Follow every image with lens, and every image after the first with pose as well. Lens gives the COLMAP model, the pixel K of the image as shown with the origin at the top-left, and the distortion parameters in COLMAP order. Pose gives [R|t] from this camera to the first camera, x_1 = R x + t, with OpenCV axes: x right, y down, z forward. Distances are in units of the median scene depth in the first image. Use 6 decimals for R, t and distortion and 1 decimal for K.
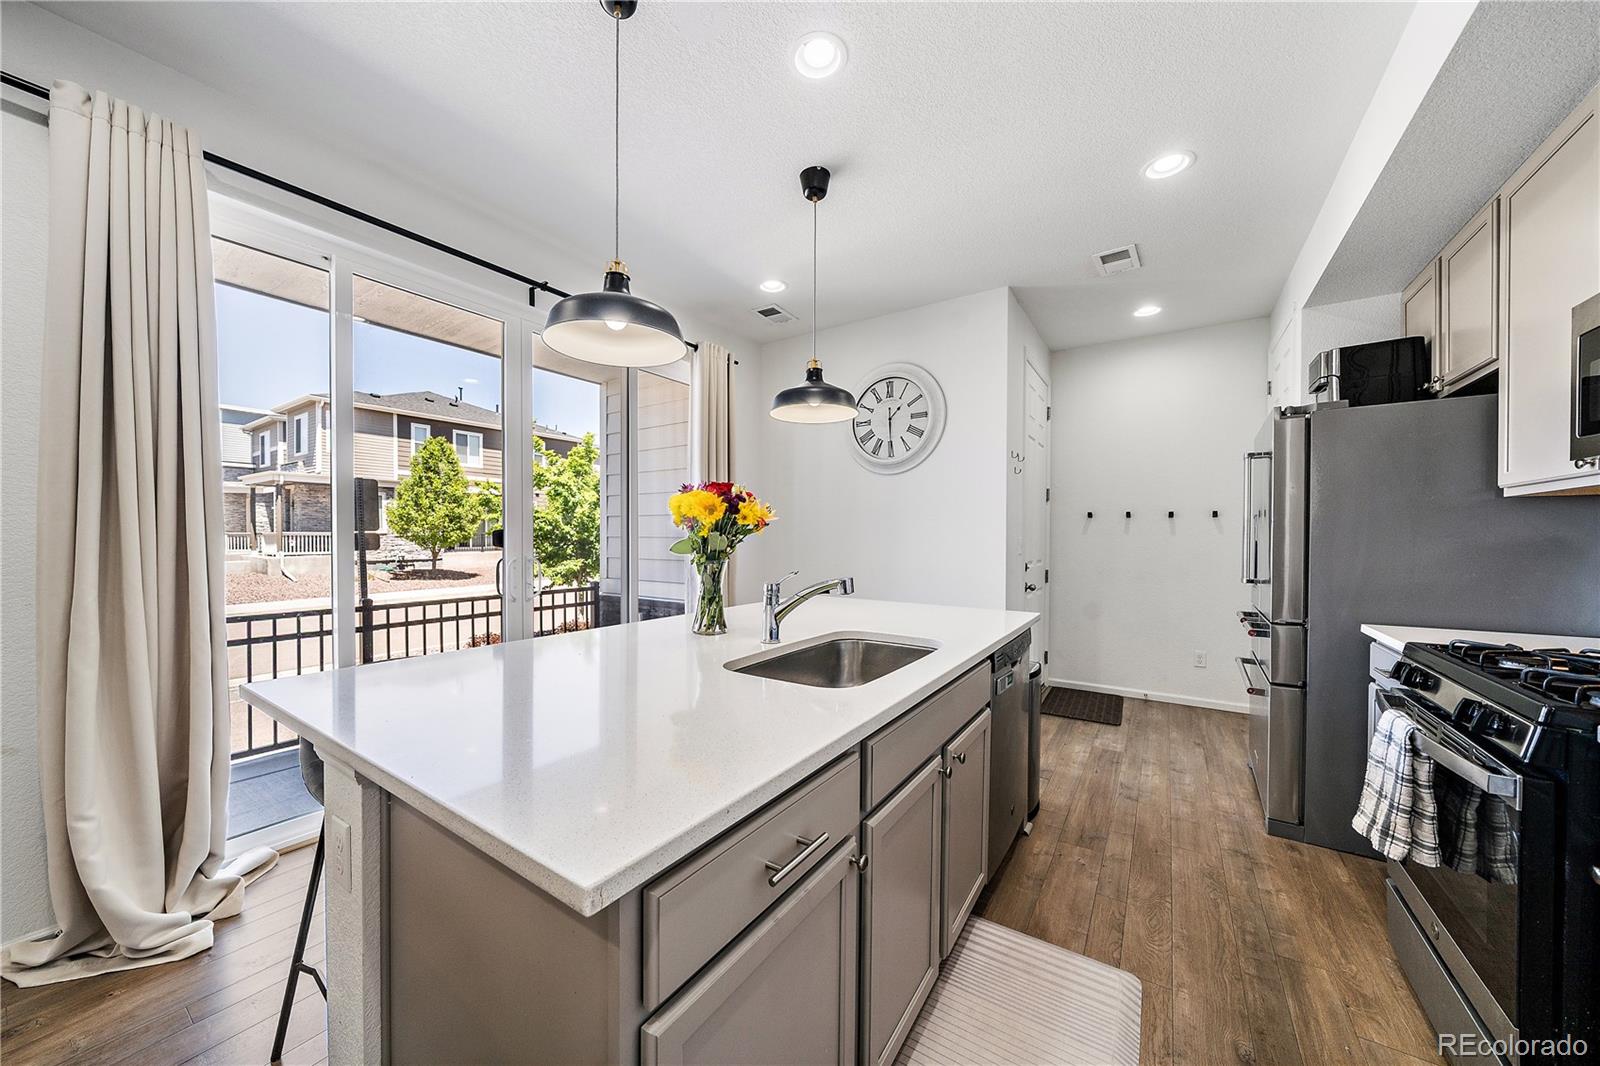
lens RADIAL K [[561.4, 0, 789.5], [0, 561.4, 544.7], [0, 0, 1]] dist [-0.002276, -0.000038]
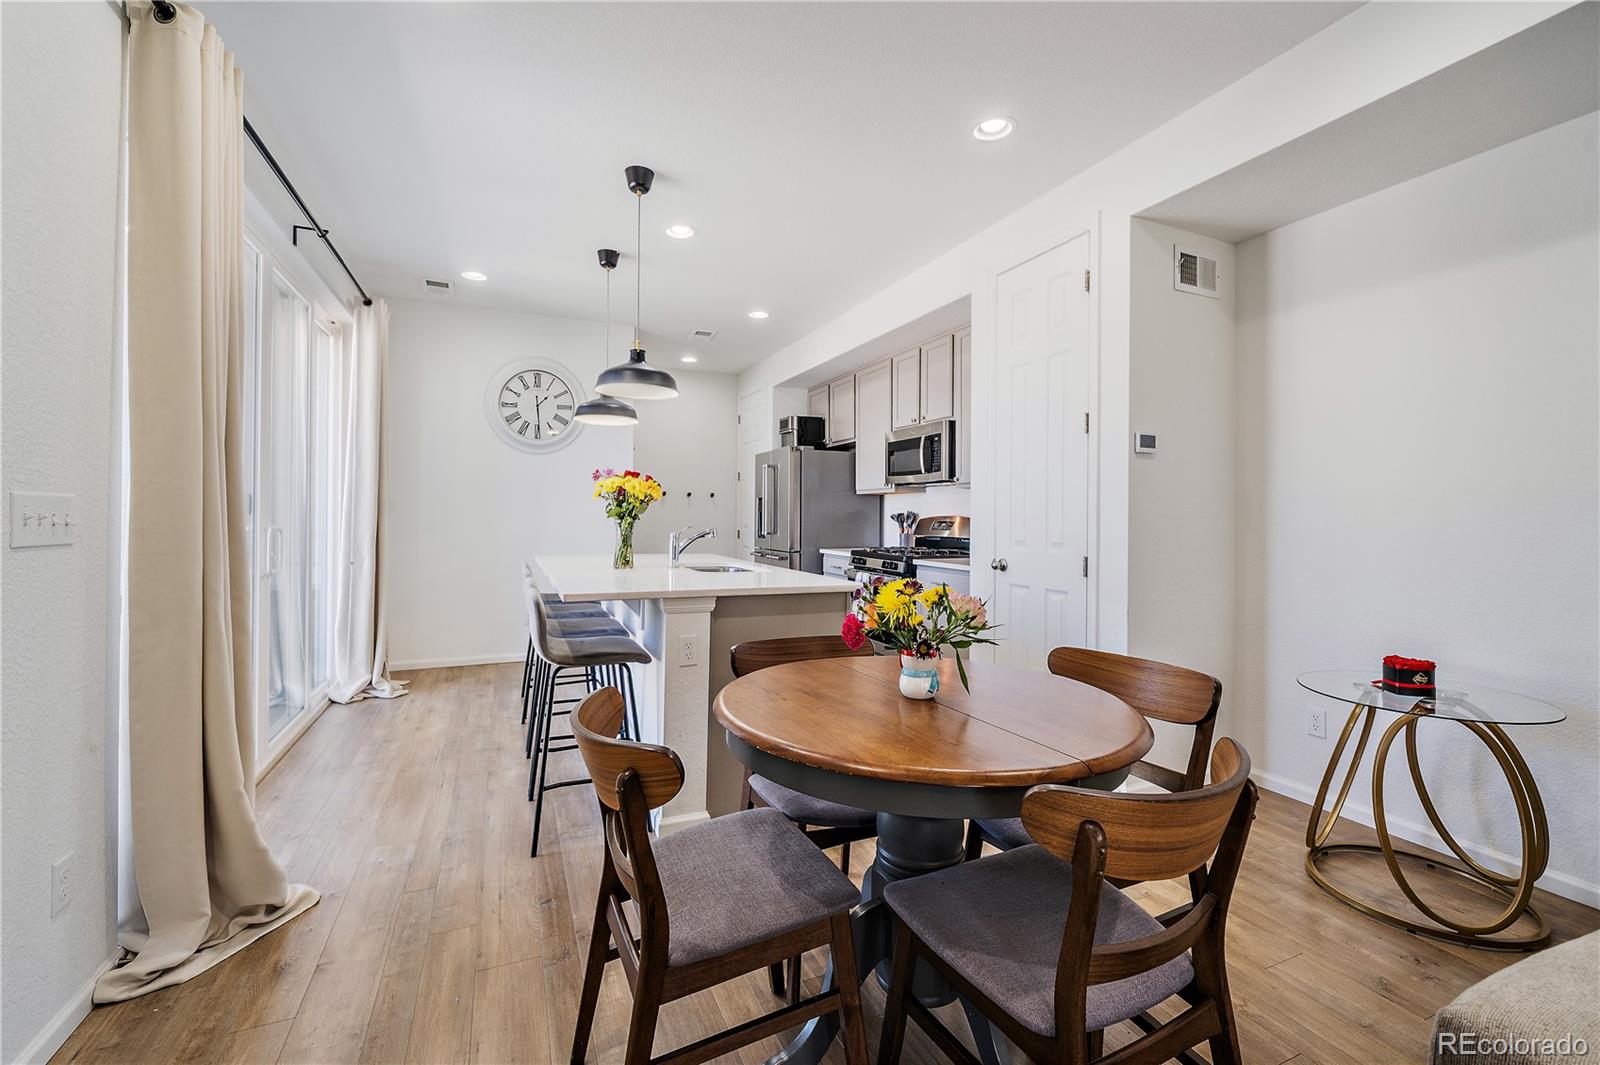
lens RADIAL K [[666.1, 0, 802.2], [0, 666.1, 517.2], [0, 0, 1]] dist [-0.001695, -0.000237]
pose [[0.530126, -0.001896, 0.847917, -1.316604], [0.004758, 0.999988, -0.000739, 0.018389], [-0.847905, 0.004426, 0.530129, -0.360832]]
